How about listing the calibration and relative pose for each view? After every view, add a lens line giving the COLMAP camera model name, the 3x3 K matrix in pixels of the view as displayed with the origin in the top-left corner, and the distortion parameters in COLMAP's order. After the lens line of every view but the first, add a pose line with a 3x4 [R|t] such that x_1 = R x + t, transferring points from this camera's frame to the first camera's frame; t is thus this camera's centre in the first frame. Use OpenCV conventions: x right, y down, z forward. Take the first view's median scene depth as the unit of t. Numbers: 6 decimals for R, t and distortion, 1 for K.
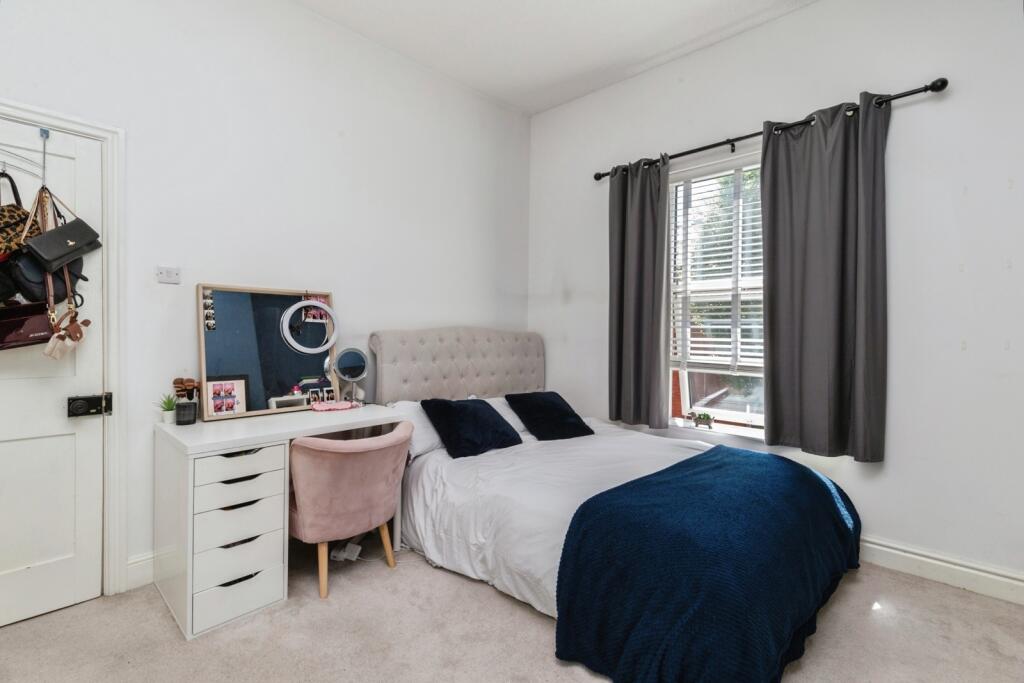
lens RADIAL K [[468.3, 0, 513.1], [0, 468.3, 336.4], [0, 0, 1]] dist [0.004602, 0.000119]
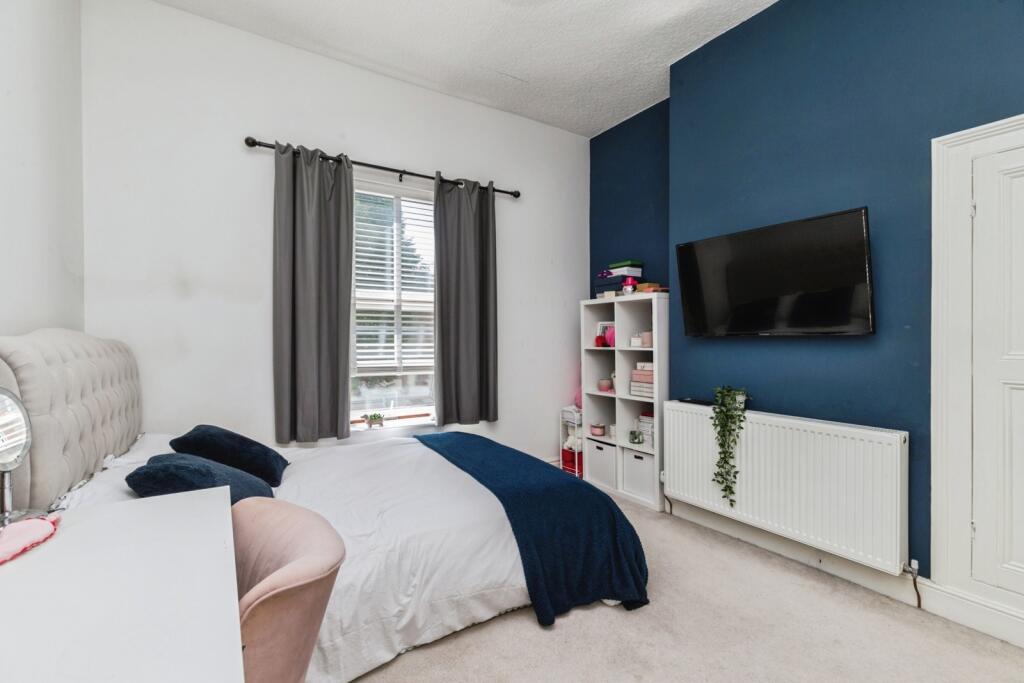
lens RADIAL K [[468.3, 0, 512.5], [0, 468.3, 339.5], [0, 0, 1]] dist [0.004602, 0.000119]
pose [[0.237089, -0.009820, 0.971438, -0.591980], [0.012840, 0.999893, 0.006974, -0.009908], [-0.971403, 0.010819, 0.237190, 0.468586]]
